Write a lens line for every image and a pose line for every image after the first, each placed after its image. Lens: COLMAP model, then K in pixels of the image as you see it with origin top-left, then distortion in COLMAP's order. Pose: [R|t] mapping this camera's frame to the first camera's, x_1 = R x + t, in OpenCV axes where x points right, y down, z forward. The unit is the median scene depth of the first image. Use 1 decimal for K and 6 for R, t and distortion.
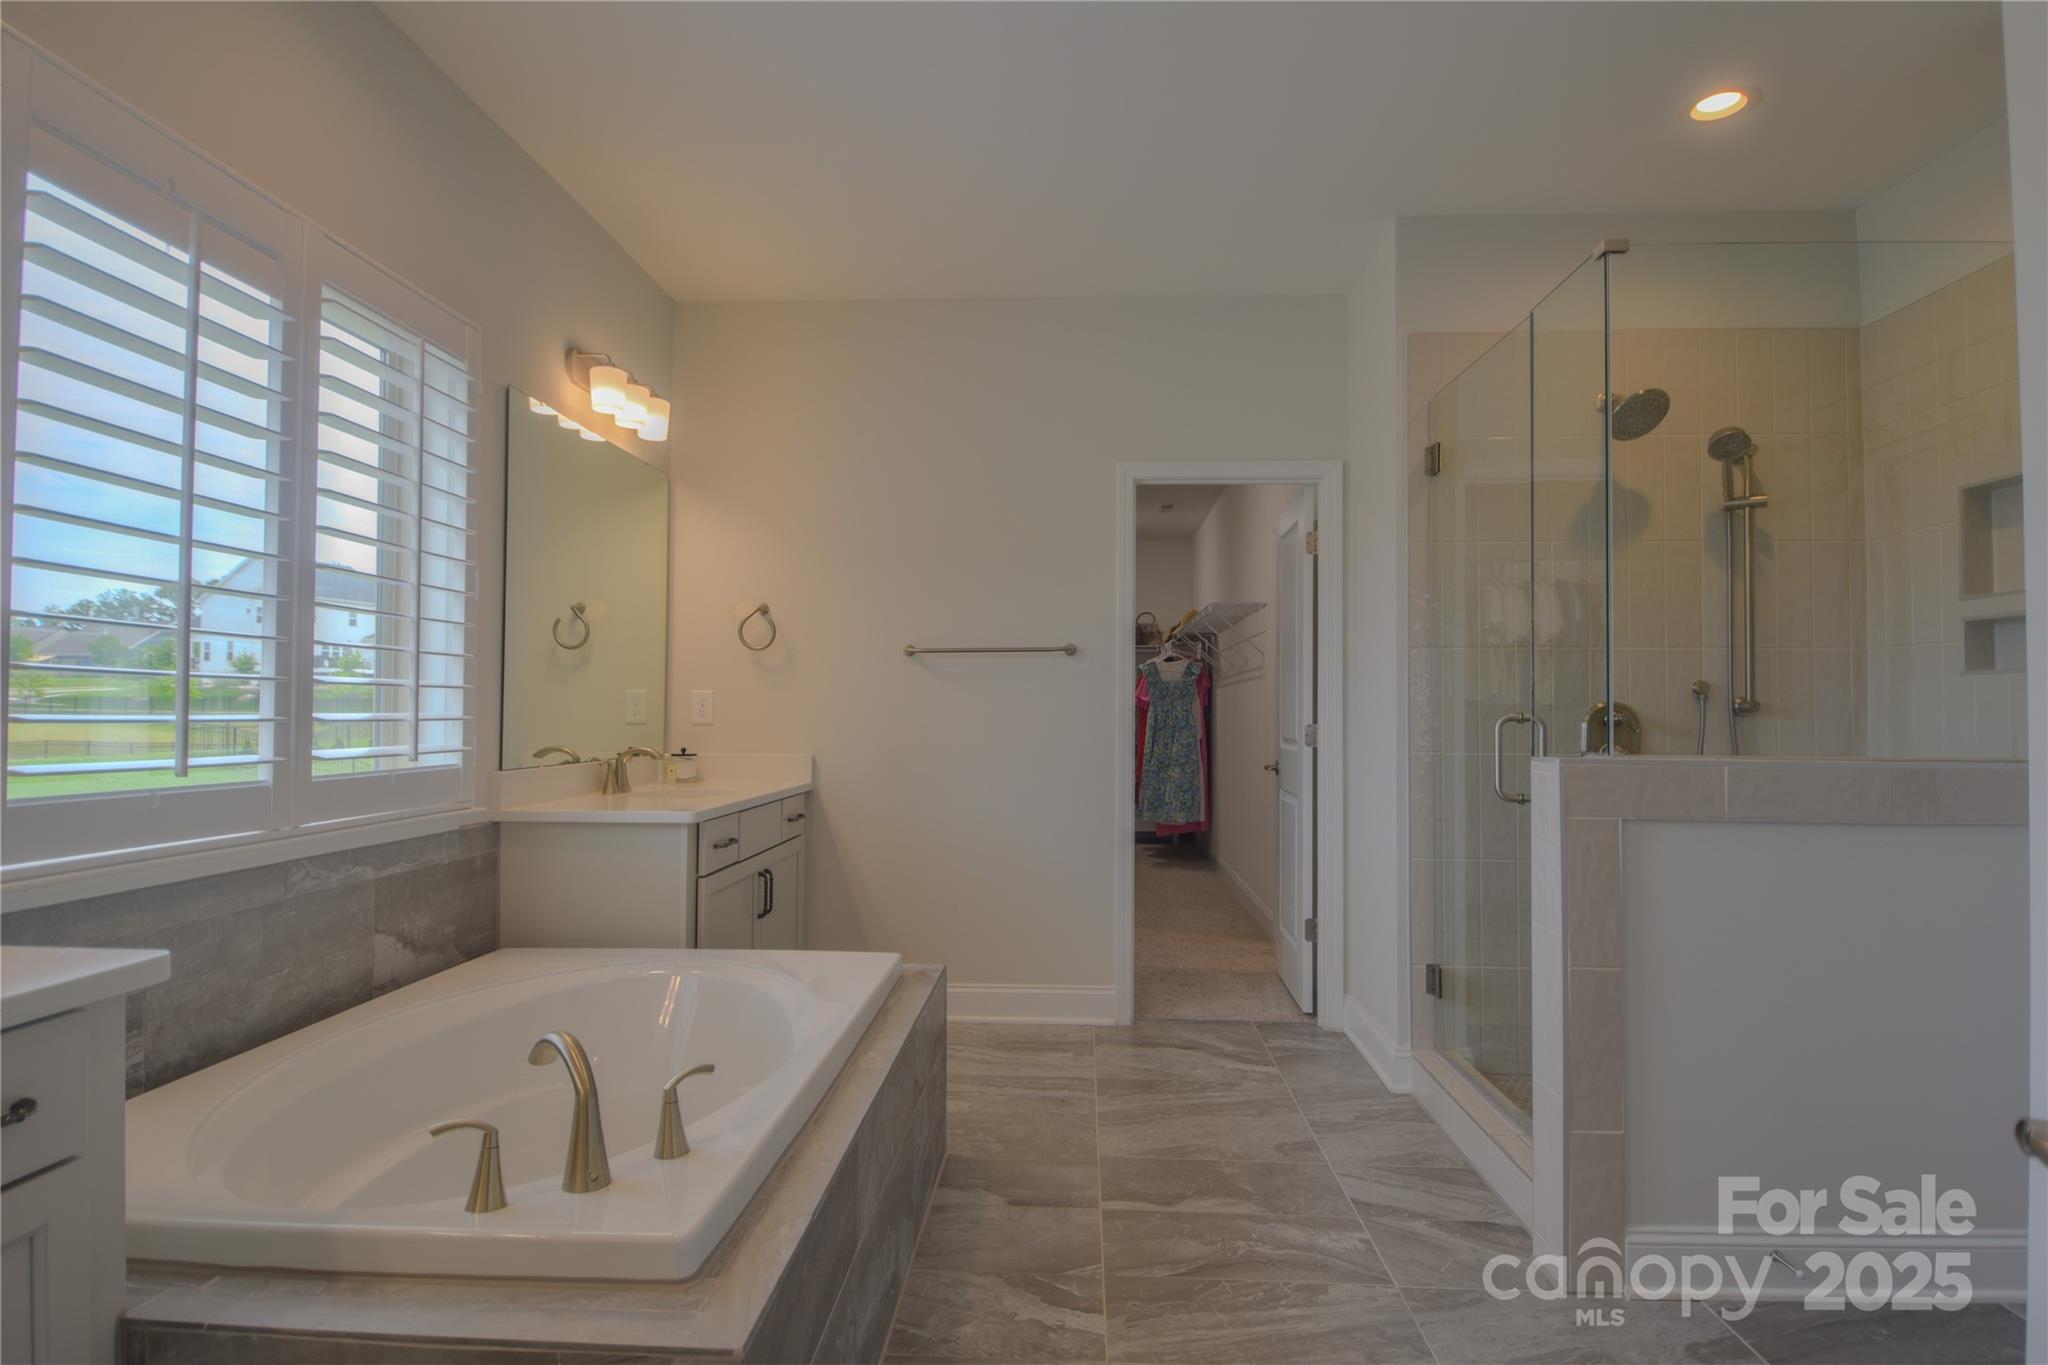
lens RADIAL K [[1131.2, 0, 1019.8], [0, 1131.2, 681.4], [0, 0, 1]] dist [-0.002939, -0.000315]
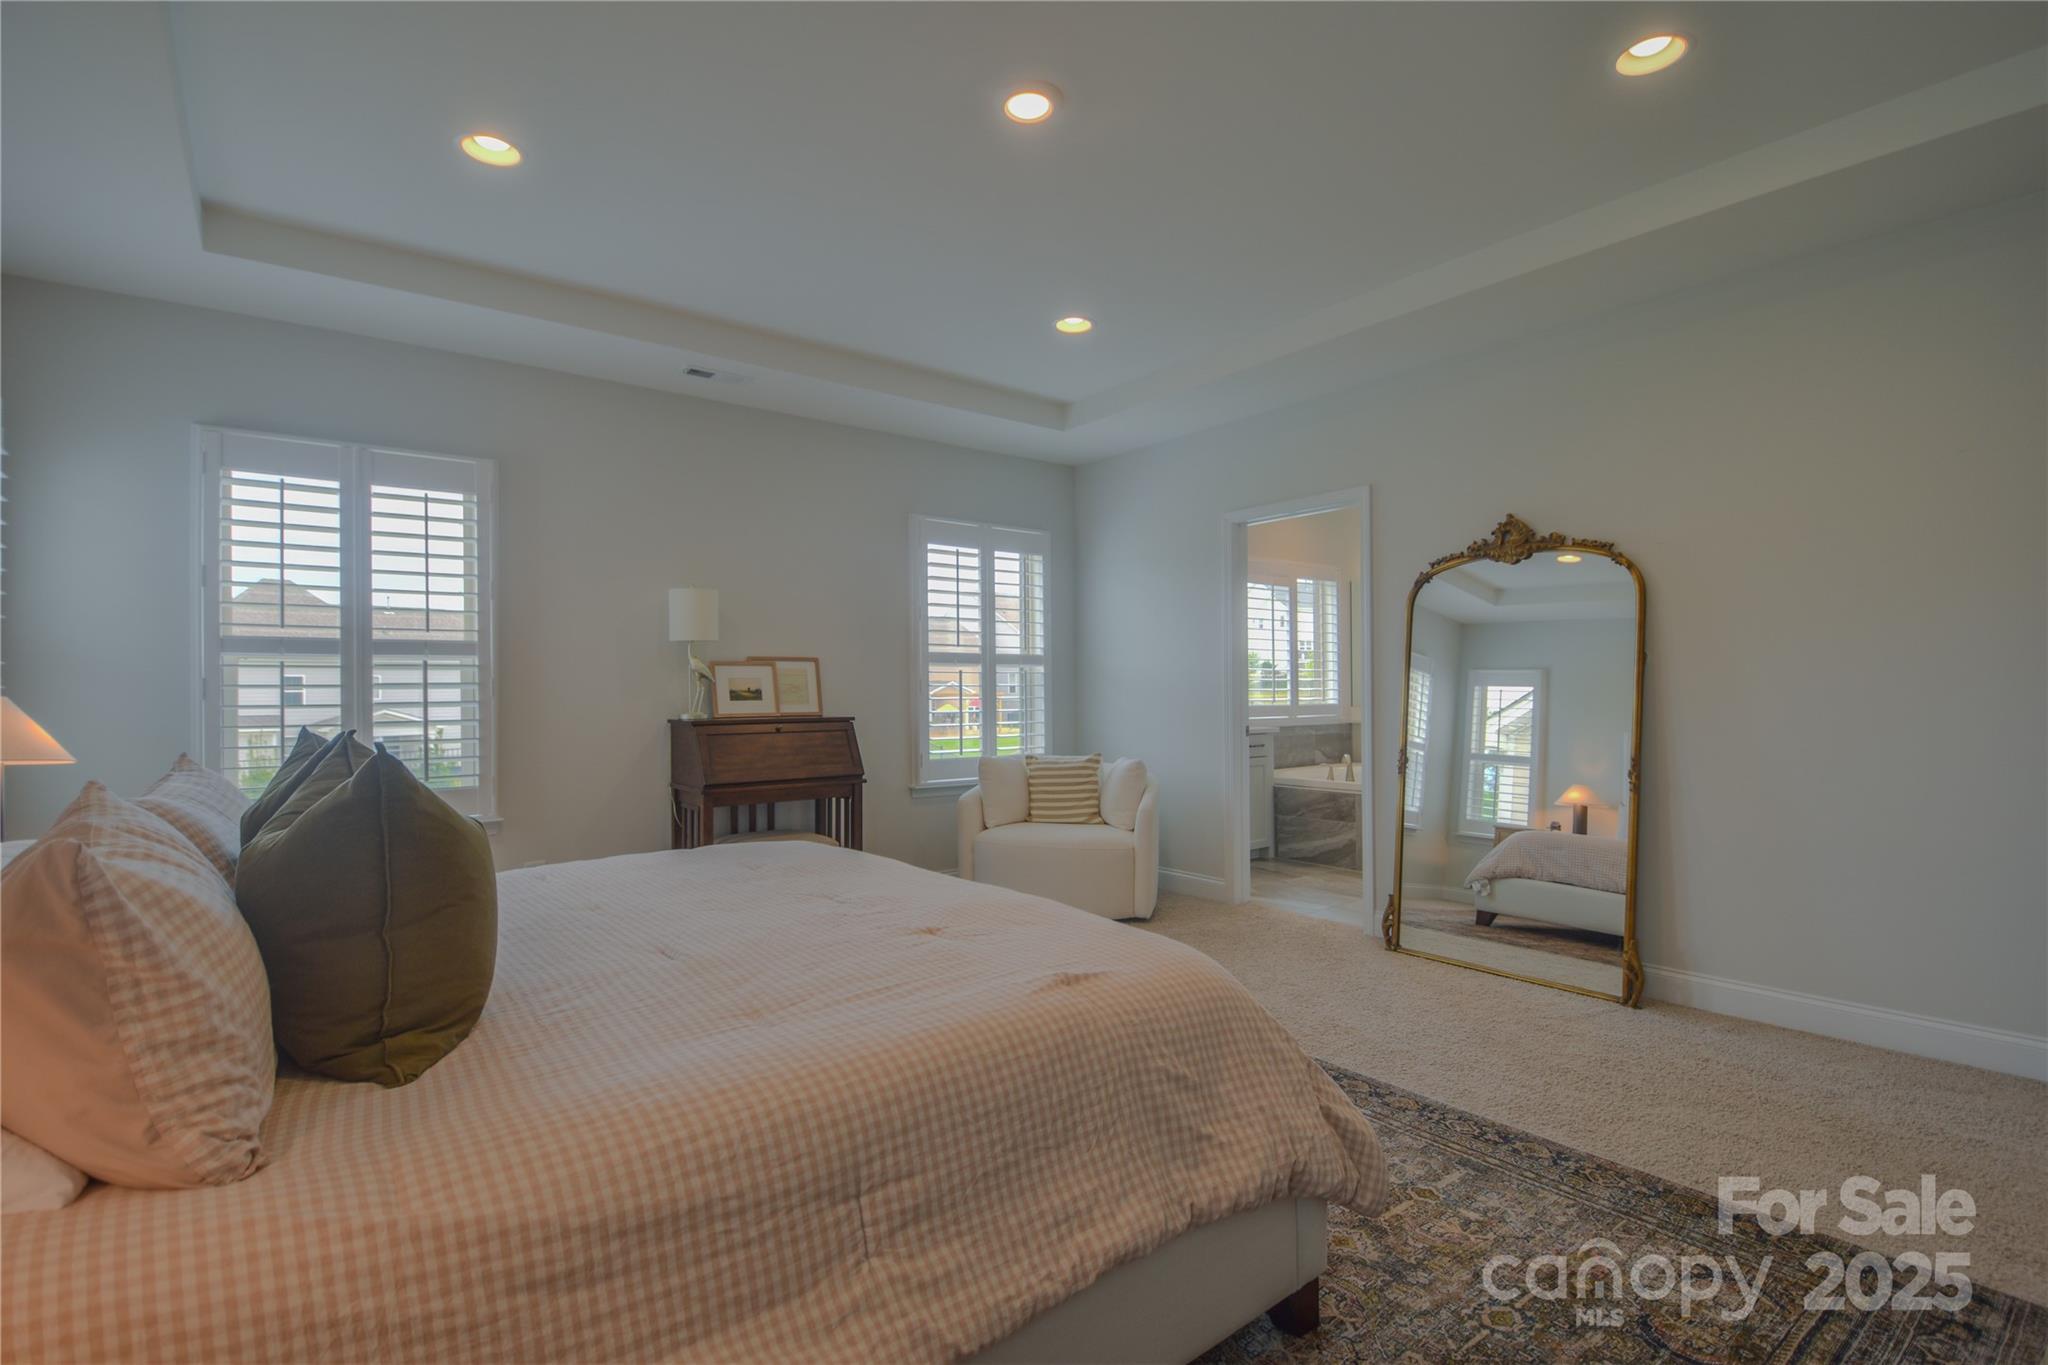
lens RADIAL K [[956.0, 0, 1012.4], [0, 956.0, 687.5], [0, 0, 1]] dist [0.000651, 0.000006]
pose [[0.670816, -0.011239, -0.741539, 1.020212], [0.028618, 0.999533, 0.010739, -0.033231], [0.741072, -0.028425, 0.670824, -1.713433]]
